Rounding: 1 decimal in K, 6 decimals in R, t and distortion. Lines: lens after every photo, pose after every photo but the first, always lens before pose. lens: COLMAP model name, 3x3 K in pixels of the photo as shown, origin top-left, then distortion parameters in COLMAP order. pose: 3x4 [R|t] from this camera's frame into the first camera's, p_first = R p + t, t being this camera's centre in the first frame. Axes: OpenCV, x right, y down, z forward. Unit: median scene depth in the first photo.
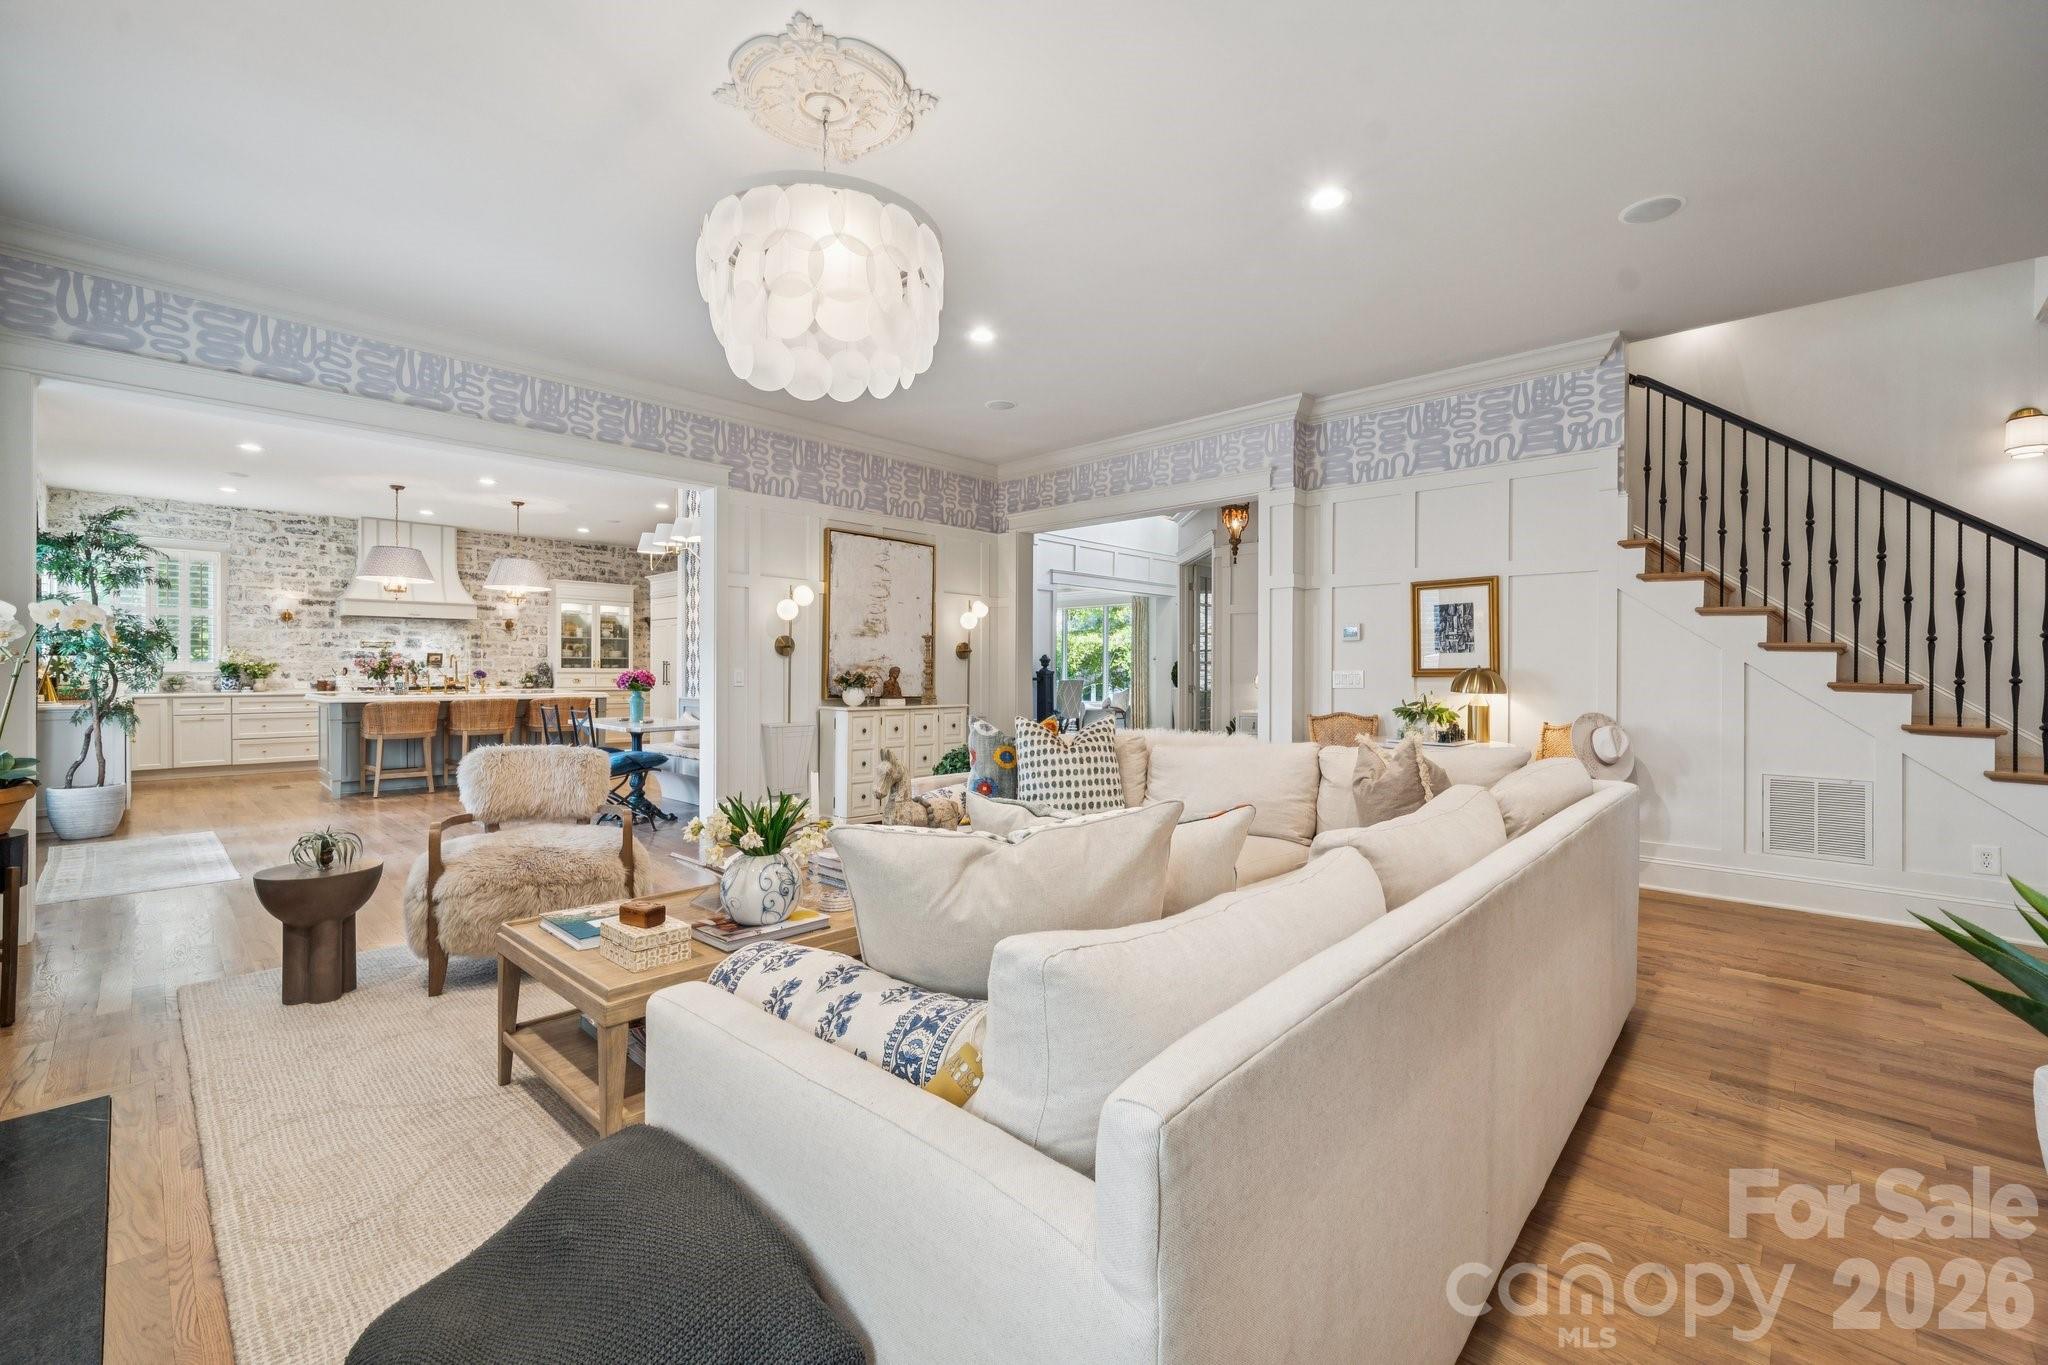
lens RADIAL K [[843.8, 0, 1026.4], [0, 843.8, 669.5], [0, 0, 1]] dist [-0.003102, -0.000553]
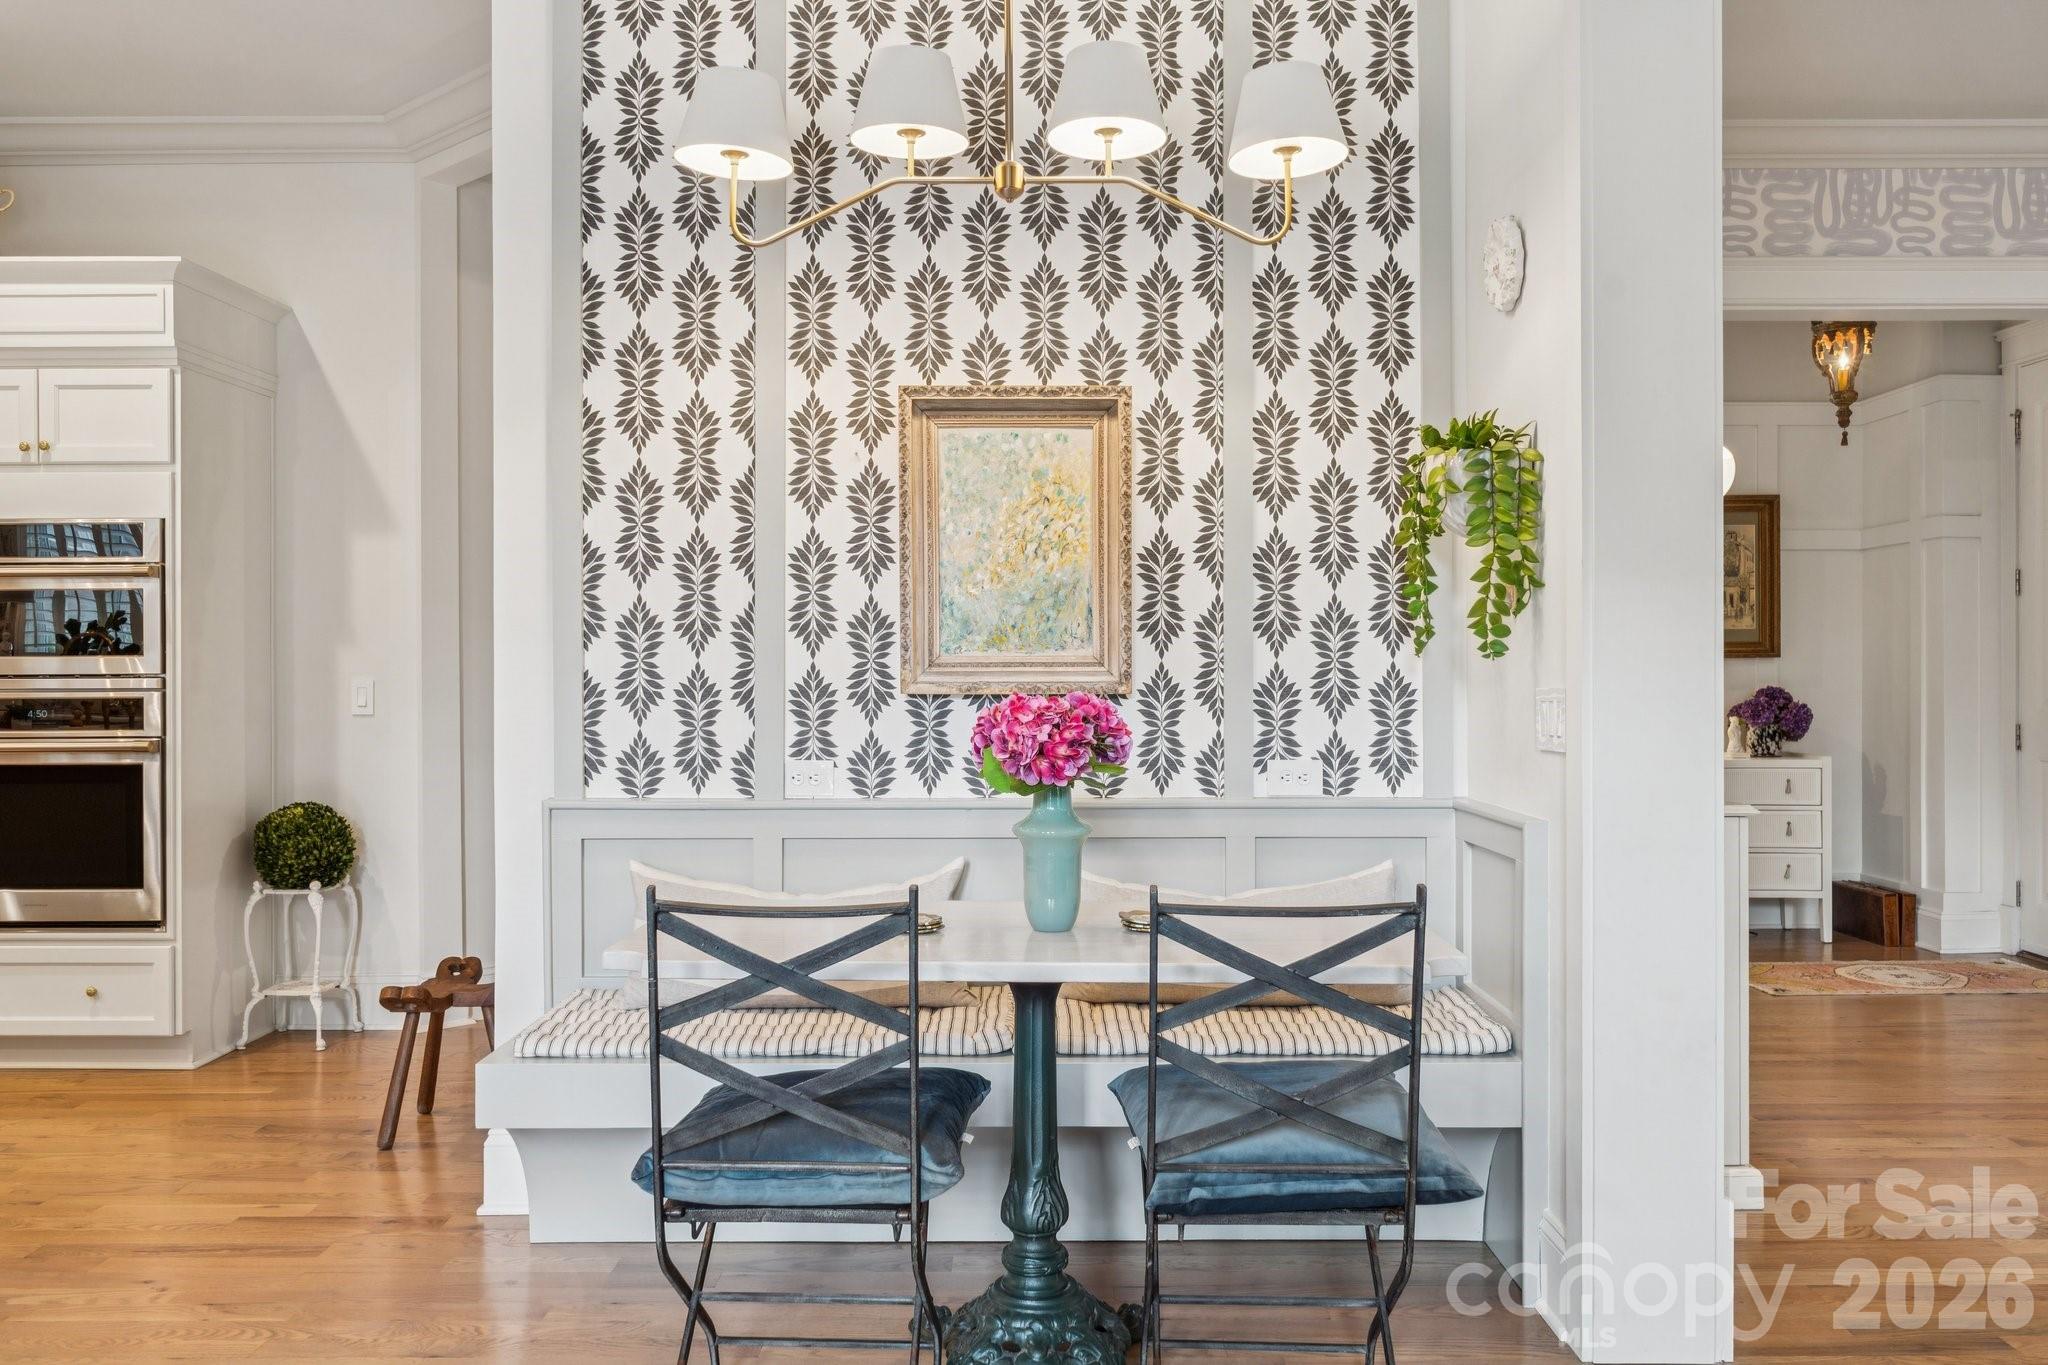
lens RADIAL K [[1642.6, 0, 1035.2], [0, 1642.6, 670.7], [0, 0, 1]] dist [-0.011312, 0.005920]
pose [[0.729090, -0.006751, 0.684385, -0.485059], [0.002767, 0.999972, 0.006916, -0.005248], [-0.684413, -0.003149, 0.729088, 0.445590]]
